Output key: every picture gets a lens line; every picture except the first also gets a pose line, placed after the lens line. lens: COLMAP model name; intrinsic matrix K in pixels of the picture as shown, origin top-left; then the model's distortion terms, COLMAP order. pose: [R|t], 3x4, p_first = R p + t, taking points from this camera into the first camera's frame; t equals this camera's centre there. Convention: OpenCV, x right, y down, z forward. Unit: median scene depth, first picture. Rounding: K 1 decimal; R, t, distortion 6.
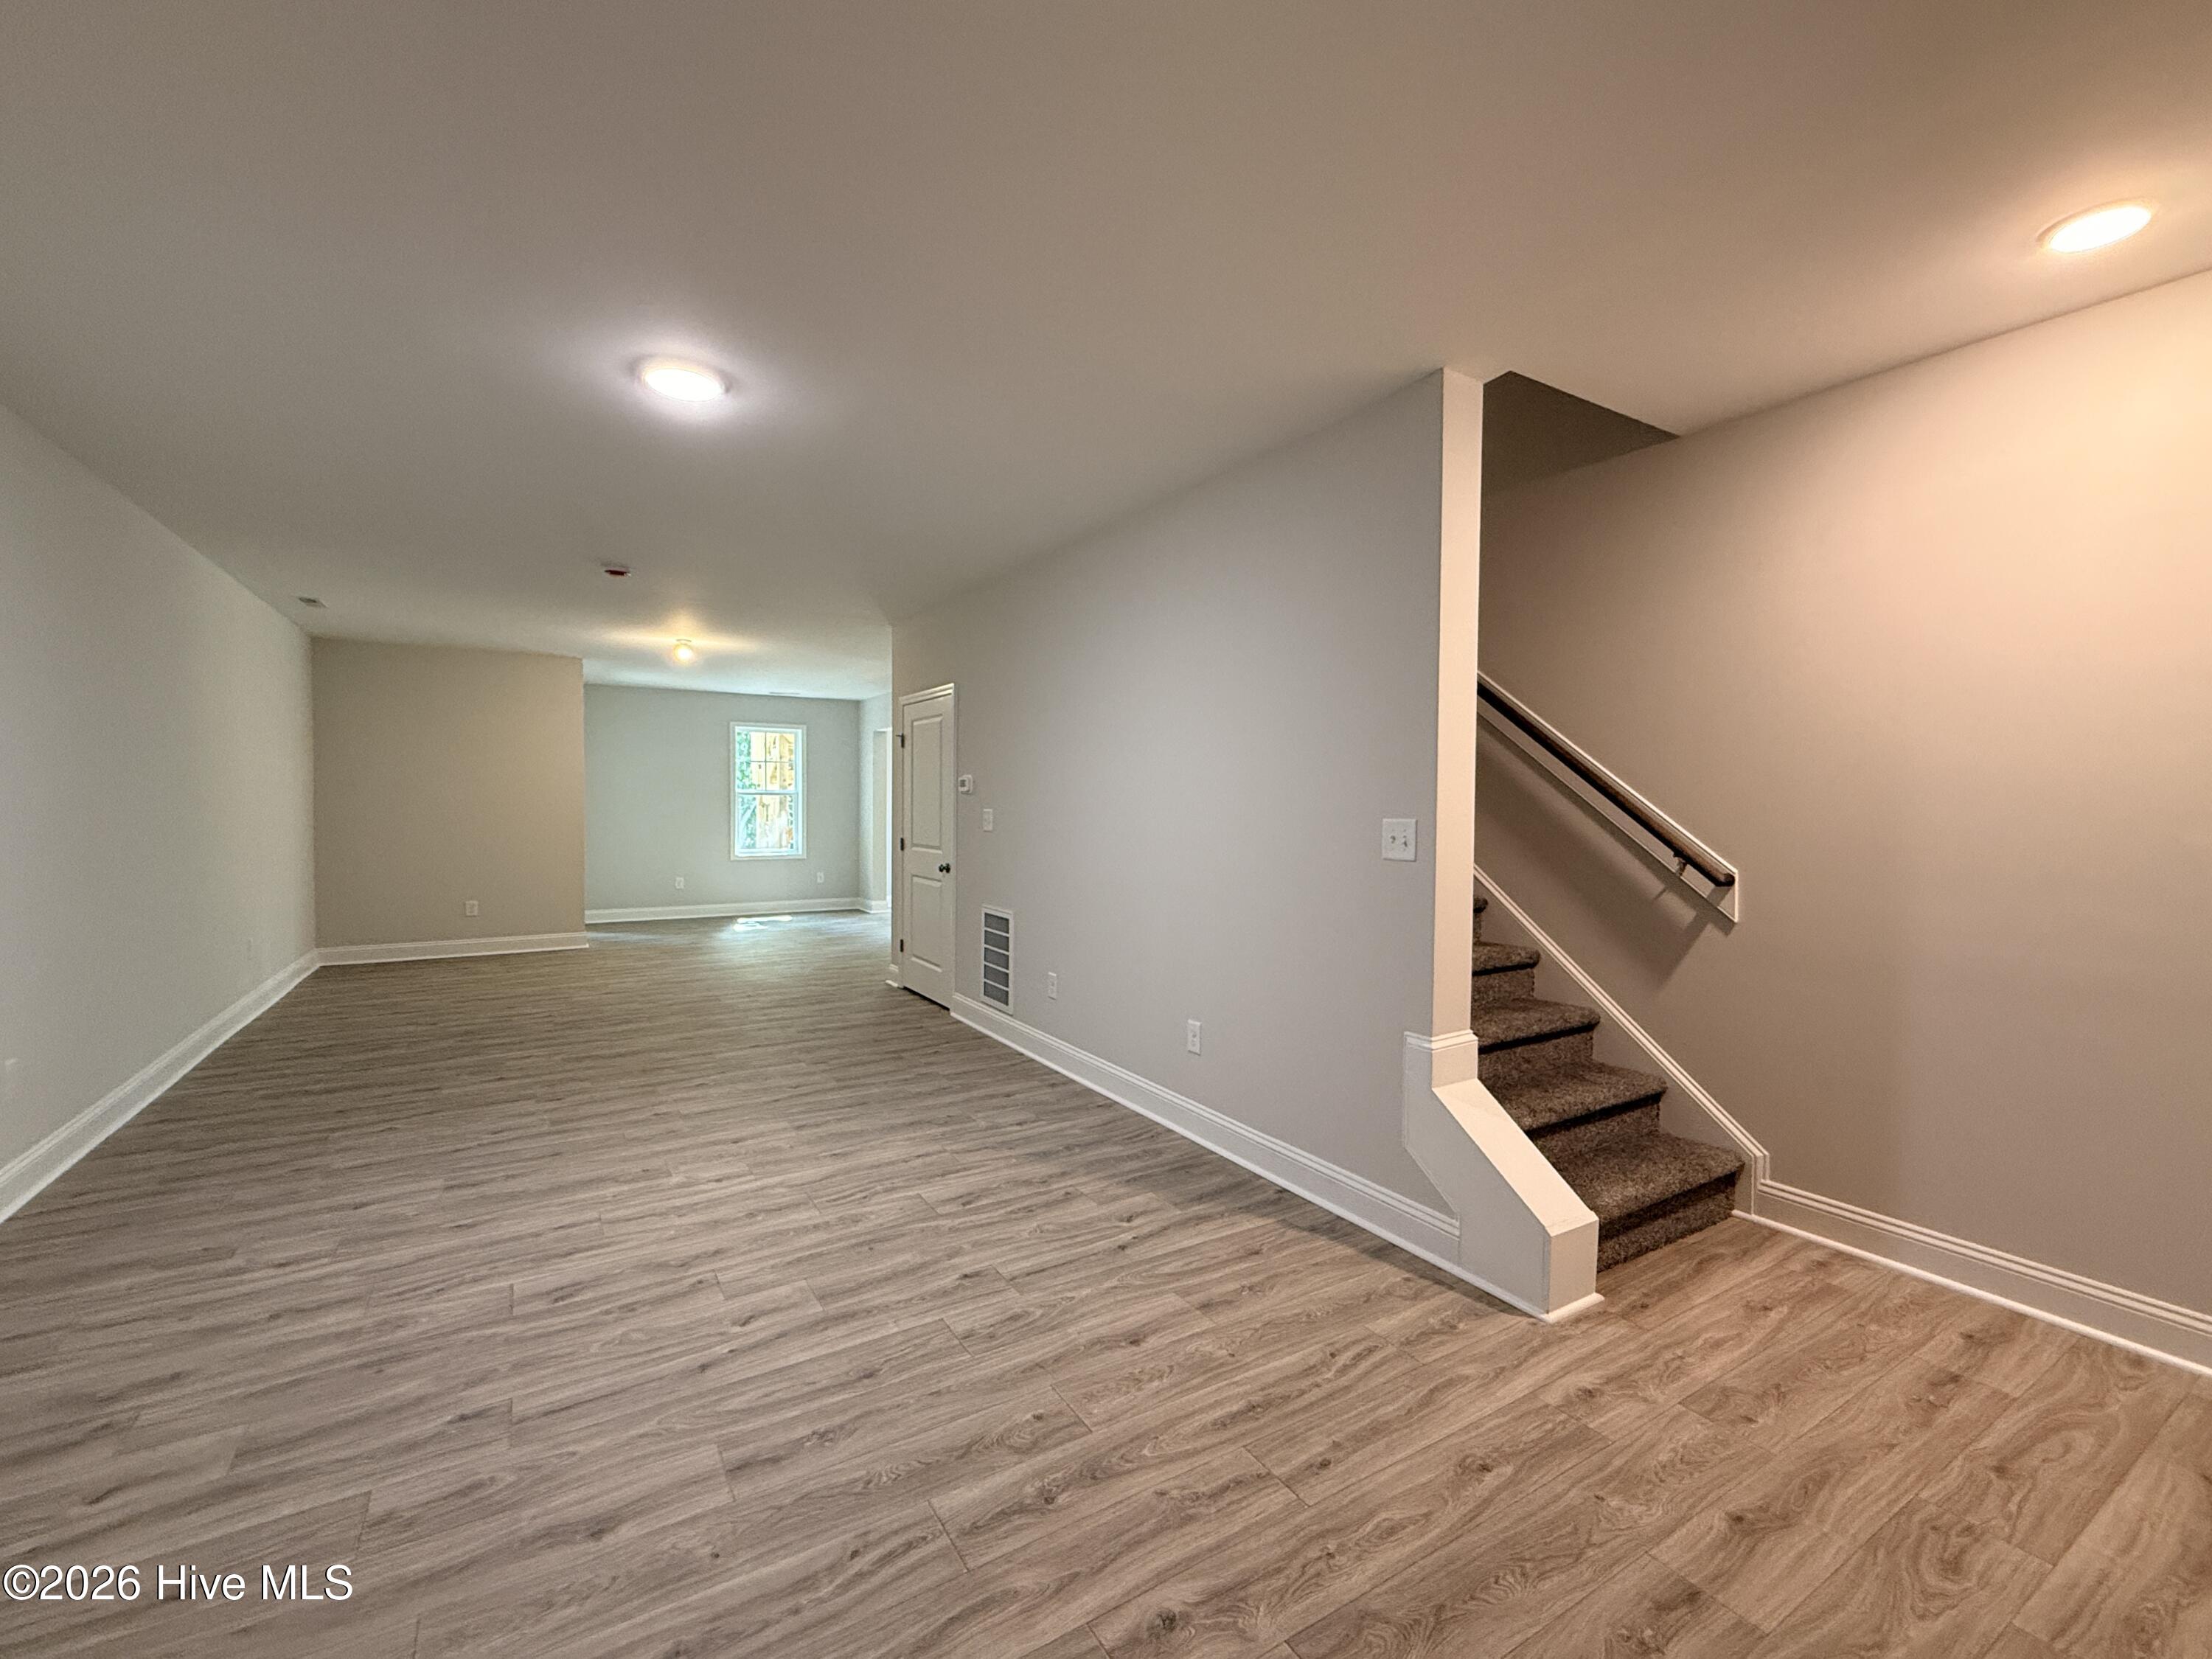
lens RADIAL K [[935.8, 0, 1101.7], [0, 935.8, 824.3], [0, 0, 1]] dist [0.000289, 0.000184]
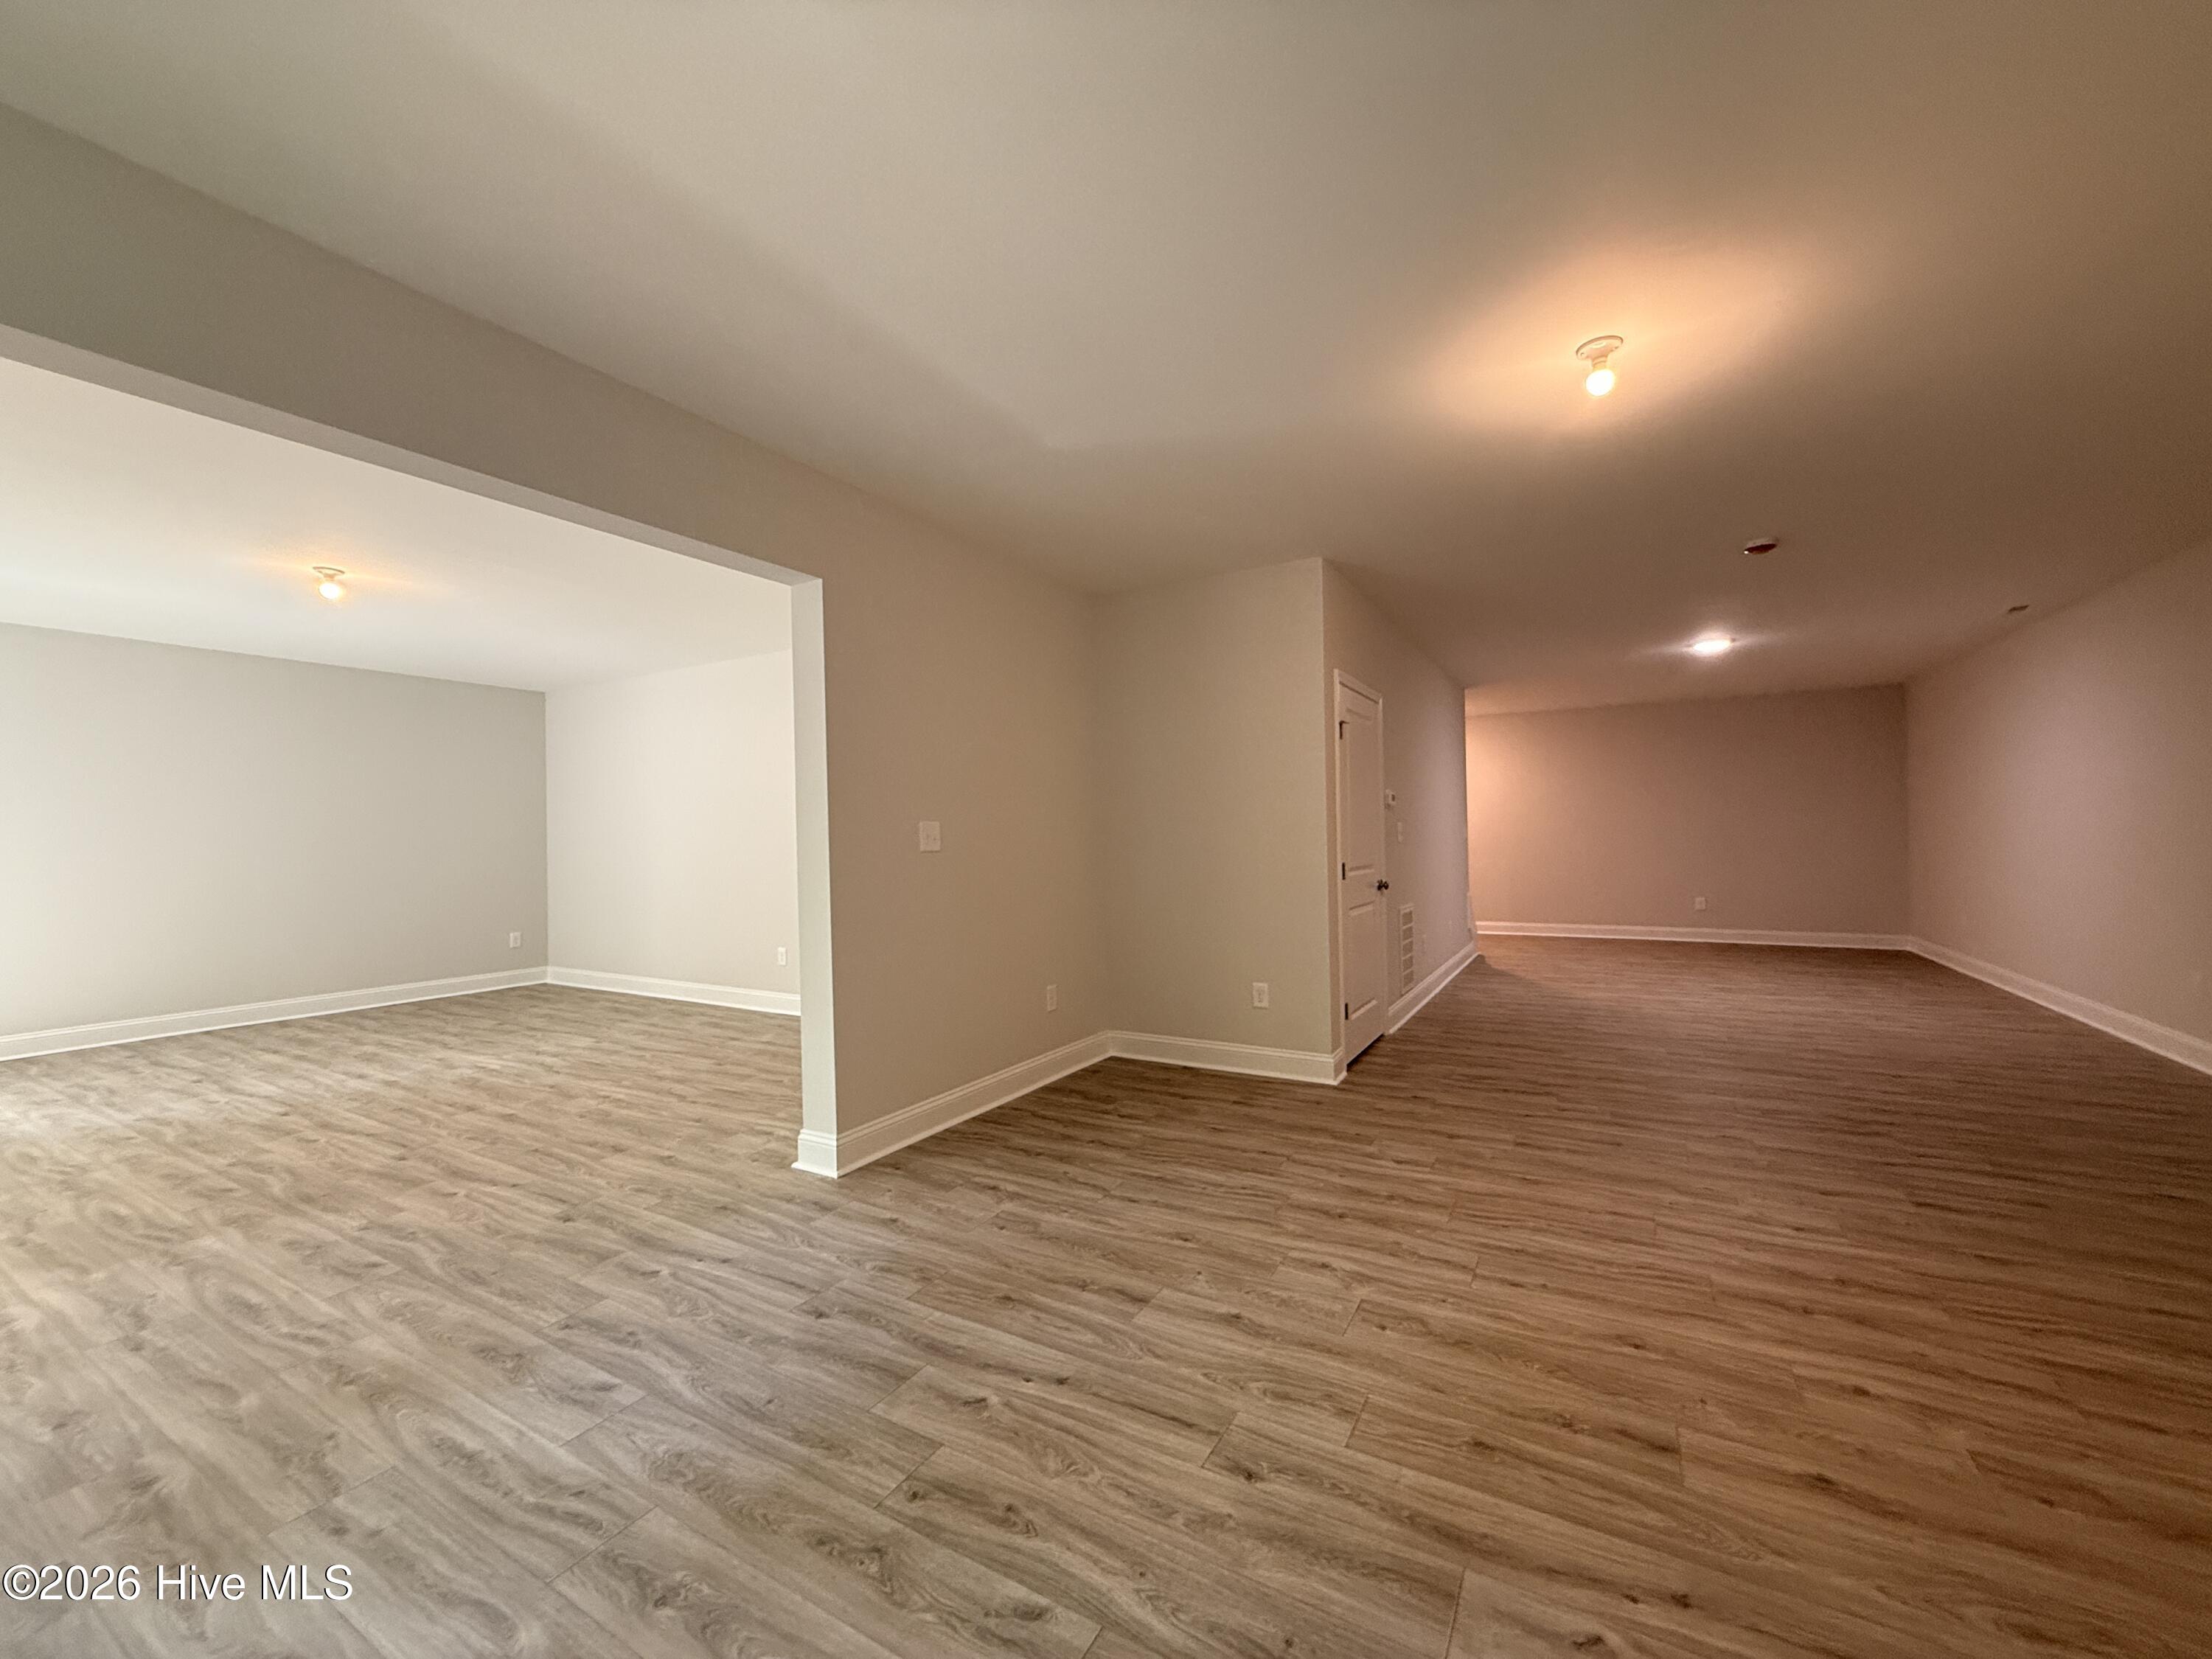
lens RADIAL K [[889.6, 0, 1099.5], [0, 889.6, 830.3], [0, 0, 1]] dist [0.002181, 0.000396]
pose [[-0.465679, 0.003259, 0.884948, -1.989070], [0.035654, 0.999250, 0.015082, 0.013320], [-0.884235, 0.038576, -0.465446, 0.408683]]
